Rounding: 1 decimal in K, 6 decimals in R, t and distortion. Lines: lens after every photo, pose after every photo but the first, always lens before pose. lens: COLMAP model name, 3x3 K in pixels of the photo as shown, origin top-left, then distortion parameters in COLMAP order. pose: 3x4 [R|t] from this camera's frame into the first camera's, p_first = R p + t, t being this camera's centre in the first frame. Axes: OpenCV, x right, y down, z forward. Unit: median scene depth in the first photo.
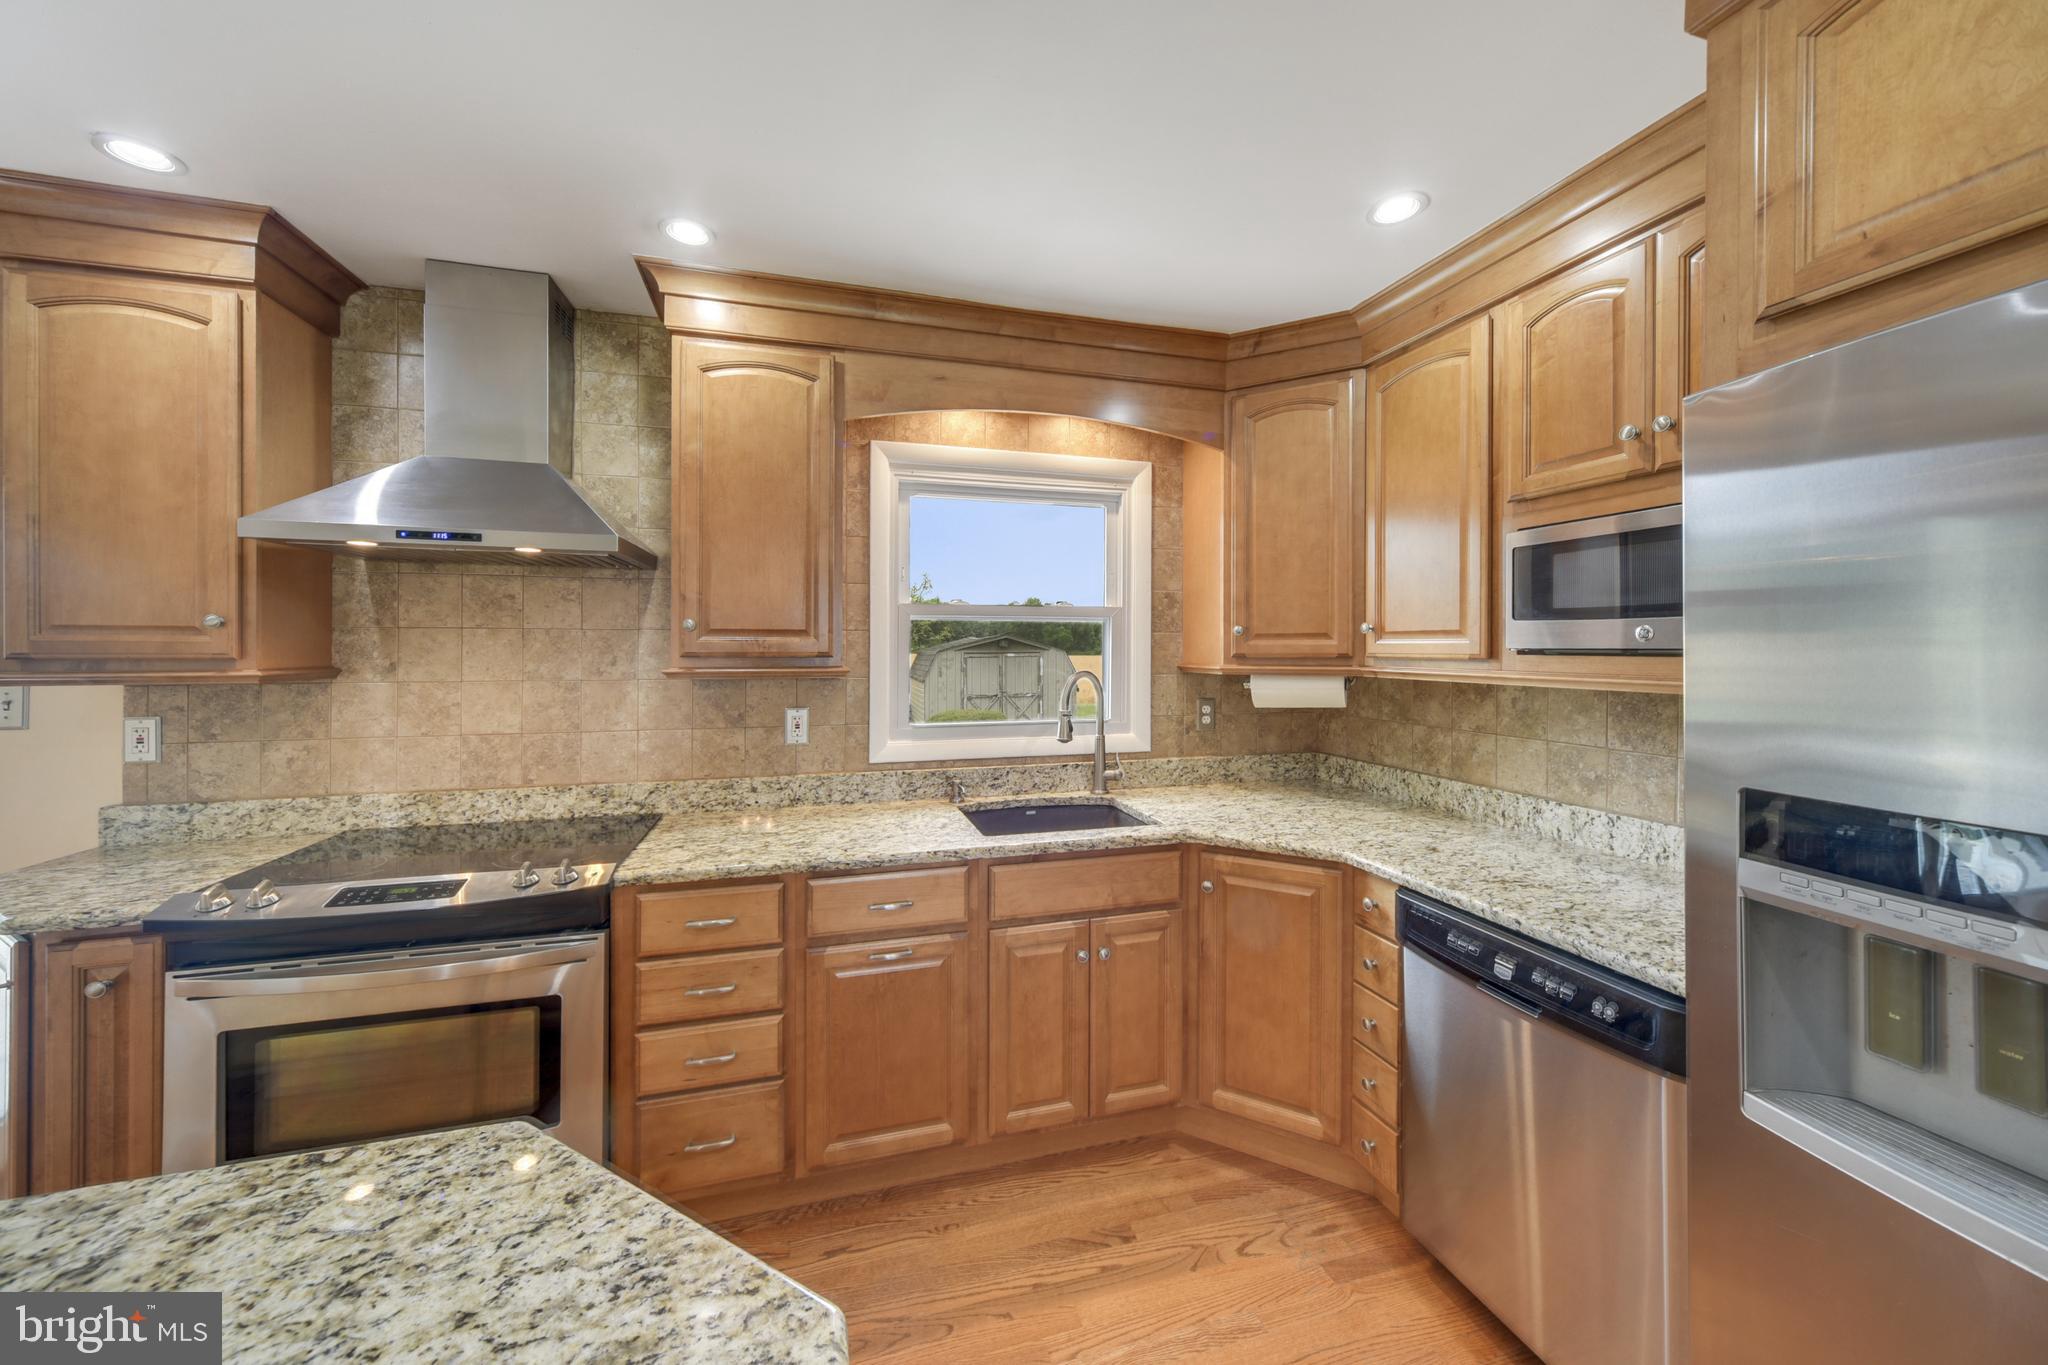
lens RADIAL K [[729.7, 0, 1011.9], [0, 729.7, 655.2], [0, 0, 1]] dist [0.002488, 0.000187]
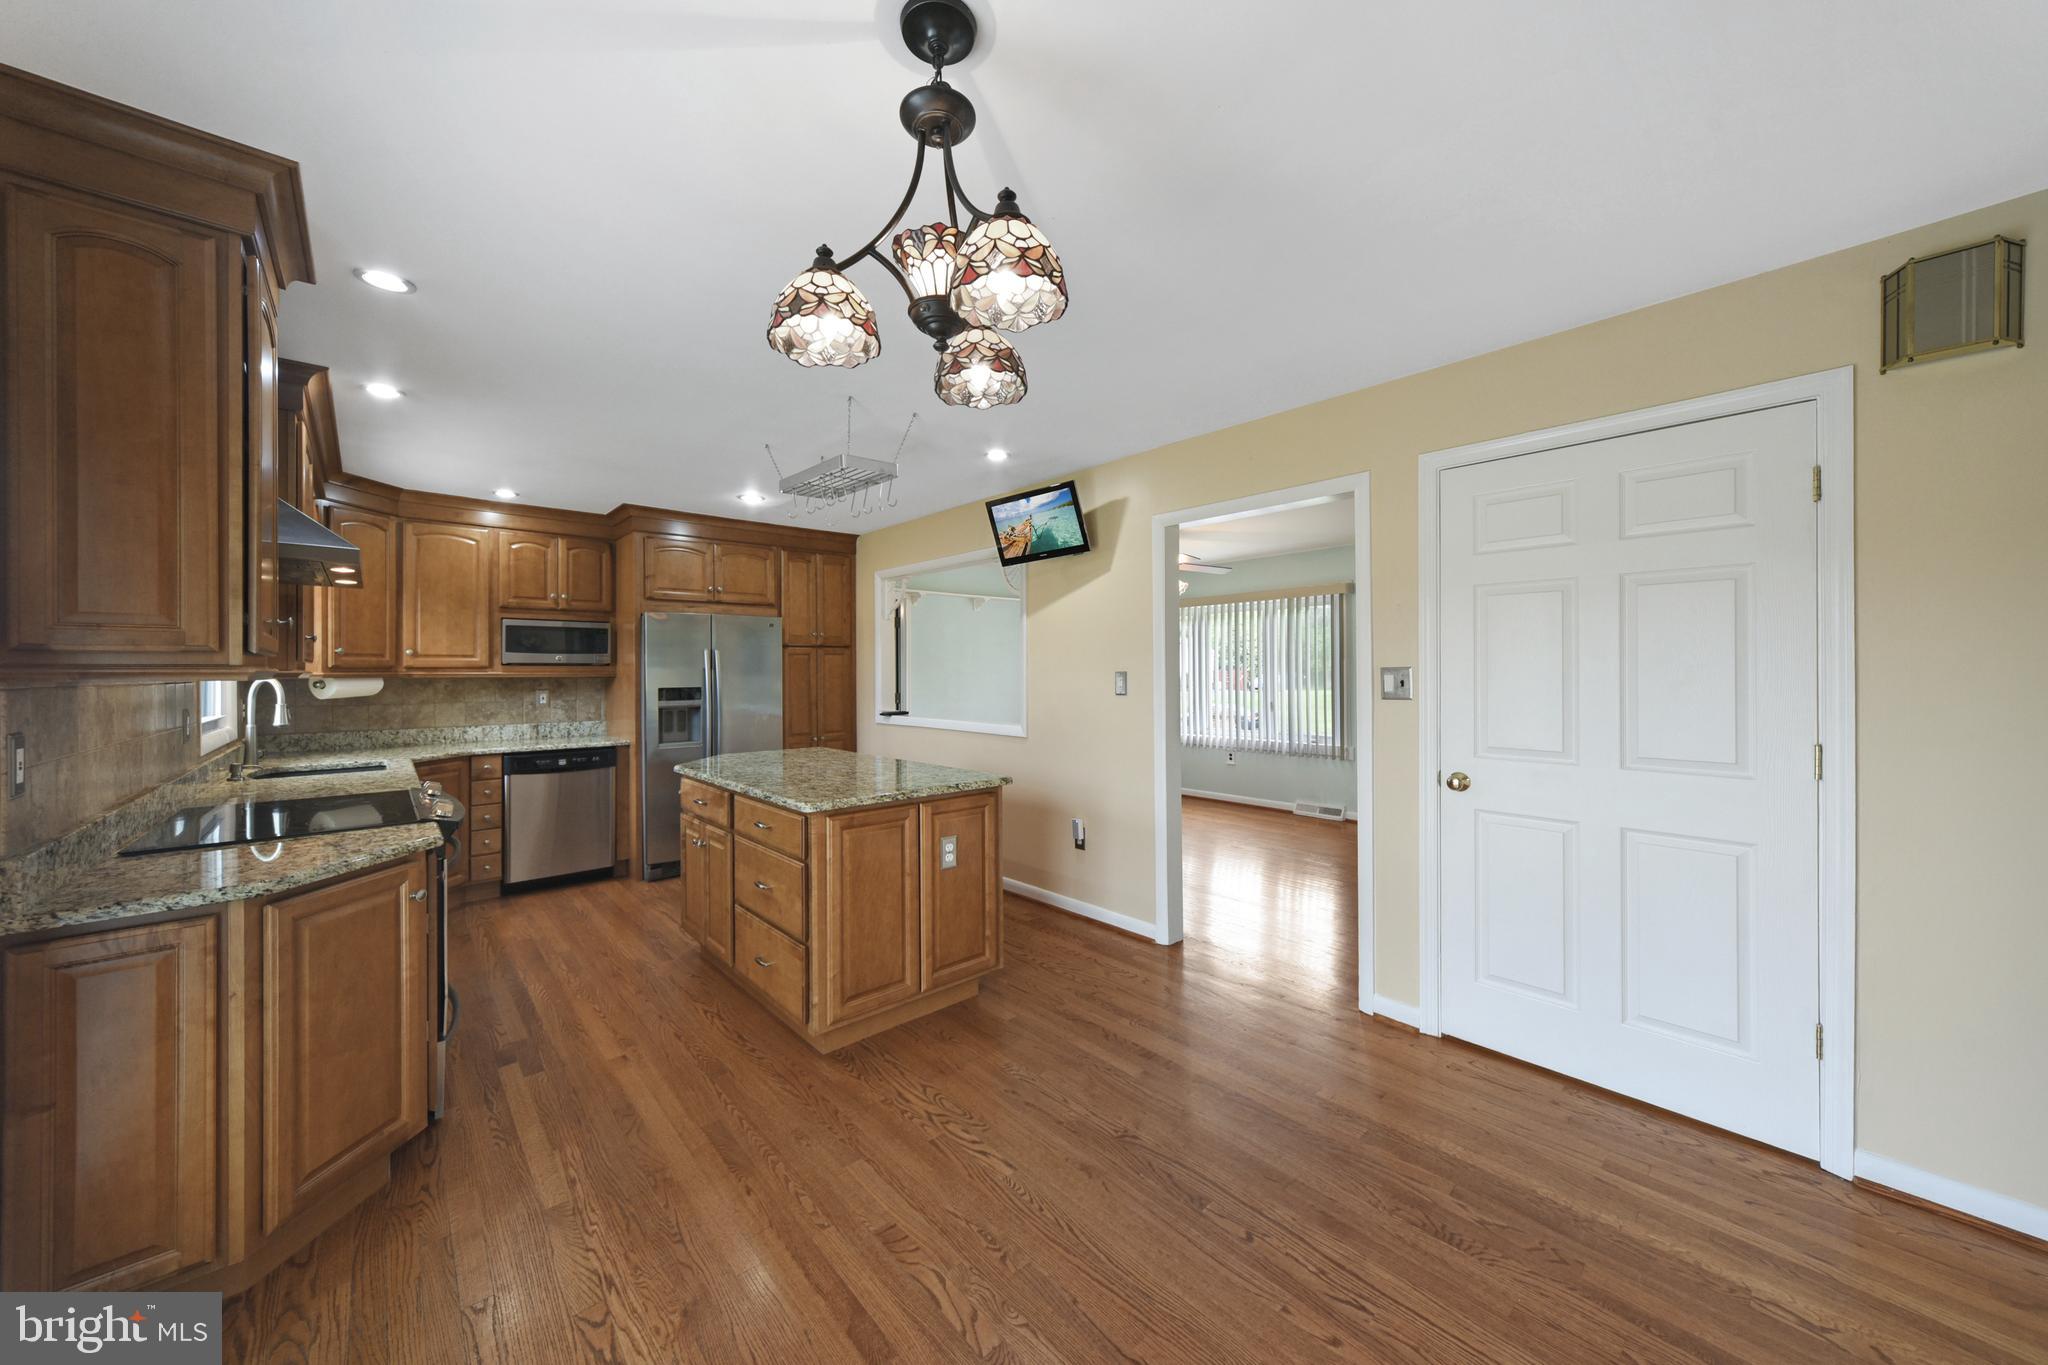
lens RADIAL K [[716.2, 0, 1029.7], [0, 716.2, 665.4], [0, 0, 1]] dist [-0.000365, 0.000053]
pose [[-0.449694, 0.009688, 0.893130, -2.078004], [0.013829, 0.999897, -0.003883, 0.030059], [-0.893075, 0.010605, -0.449782, 0.387570]]
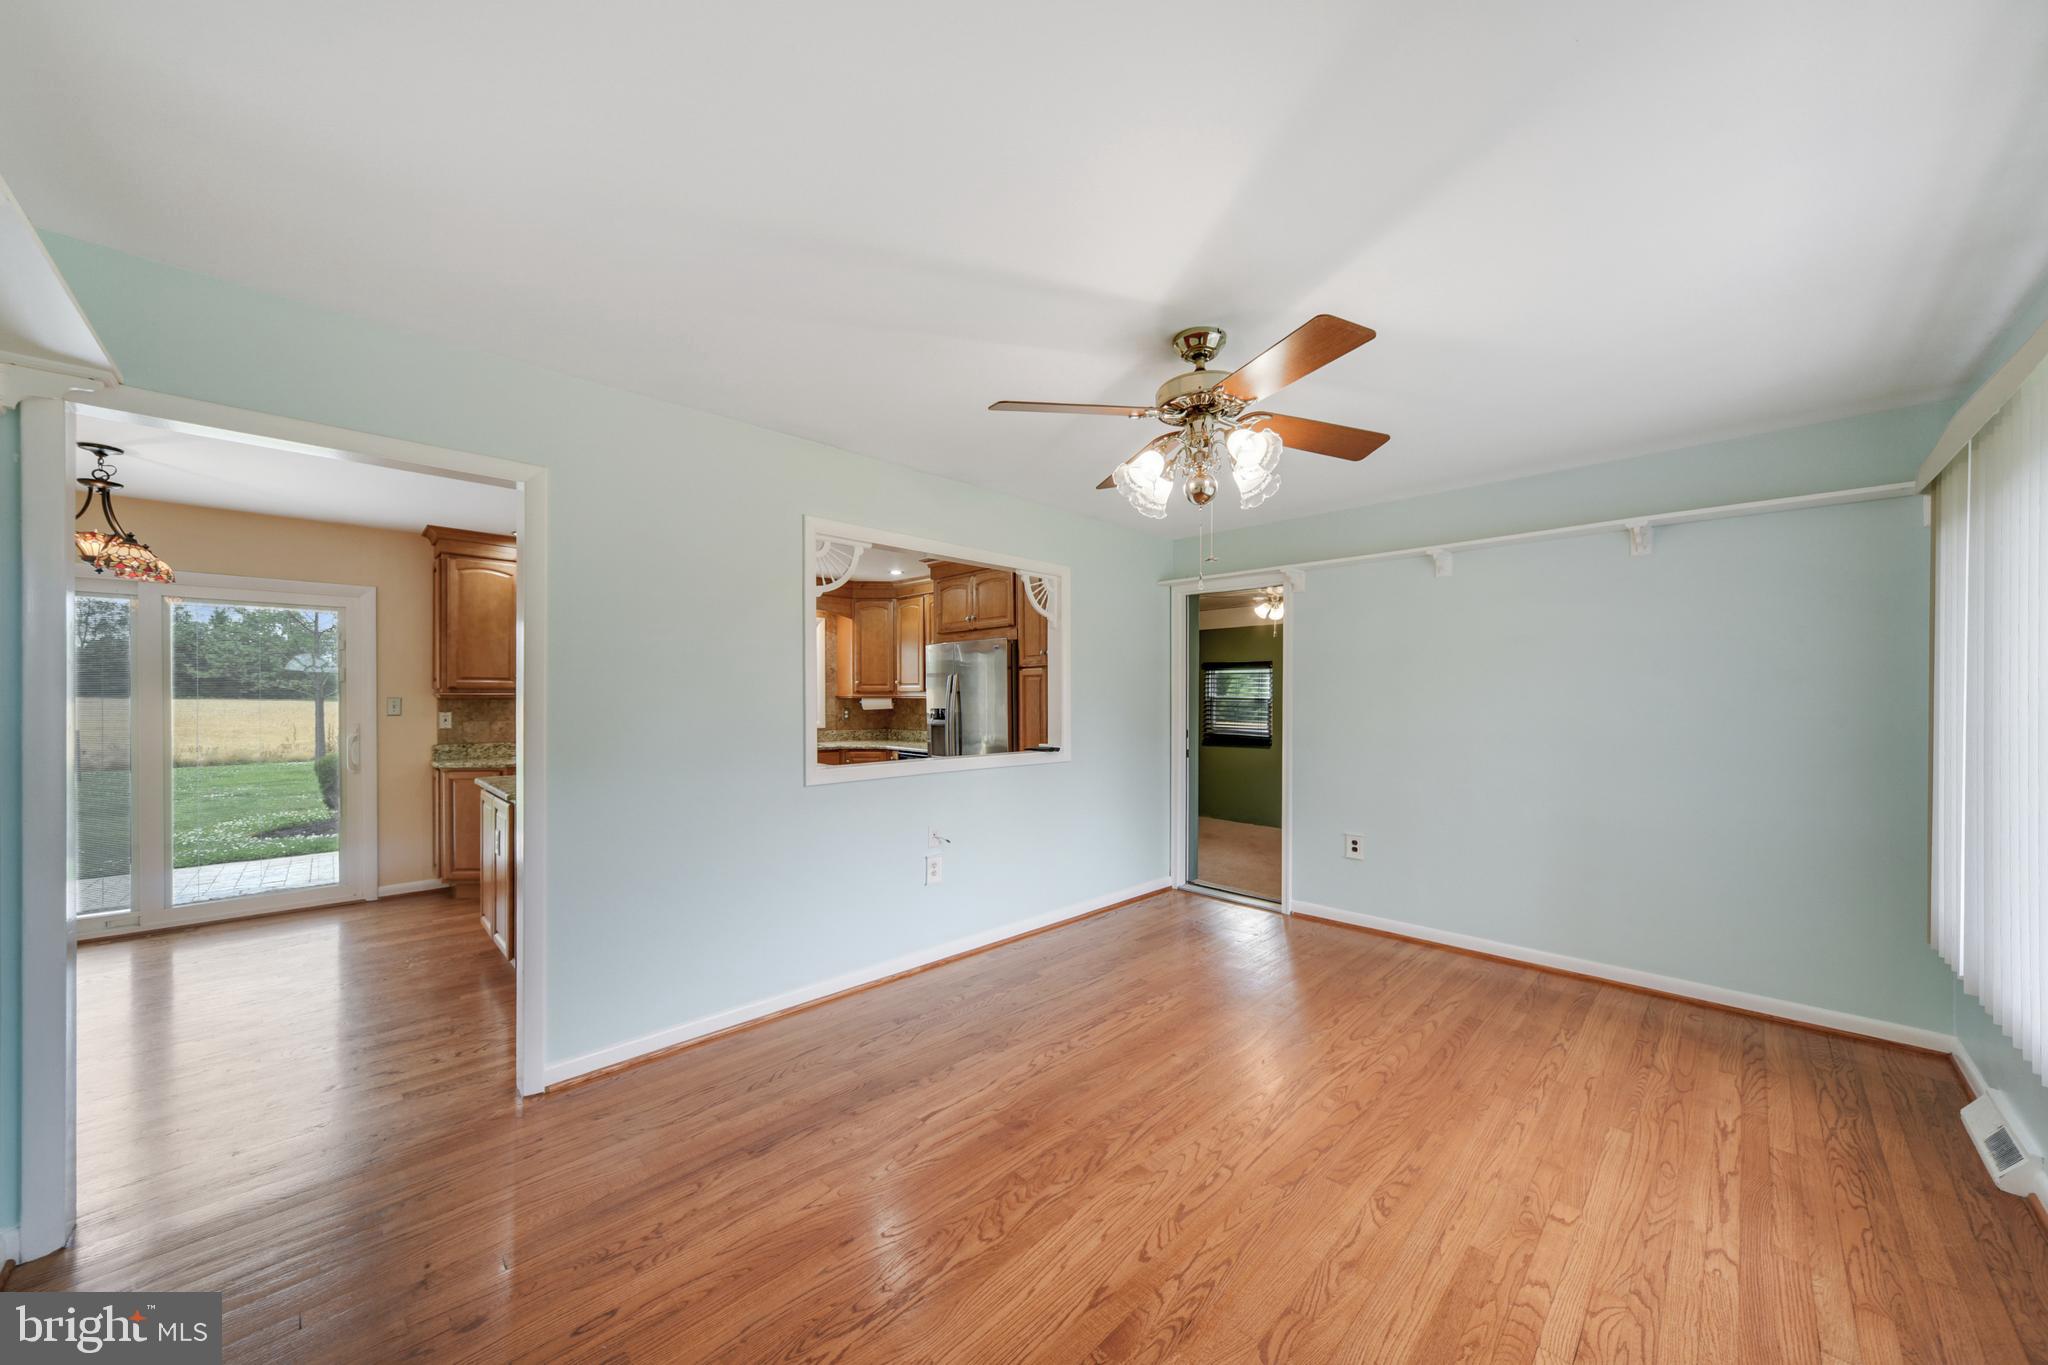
lens RADIAL K [[716.3, 0, 1021.6], [0, 716.3, 706.0], [0, 0, 1]] dist [-0.000203, -0.000019]
pose [[0.875115, -0.005539, 0.483884, -0.567846], [0.004097, 0.999983, 0.004037, 0.057864], [-0.483899, -0.001550, 0.875123, -2.066989]]
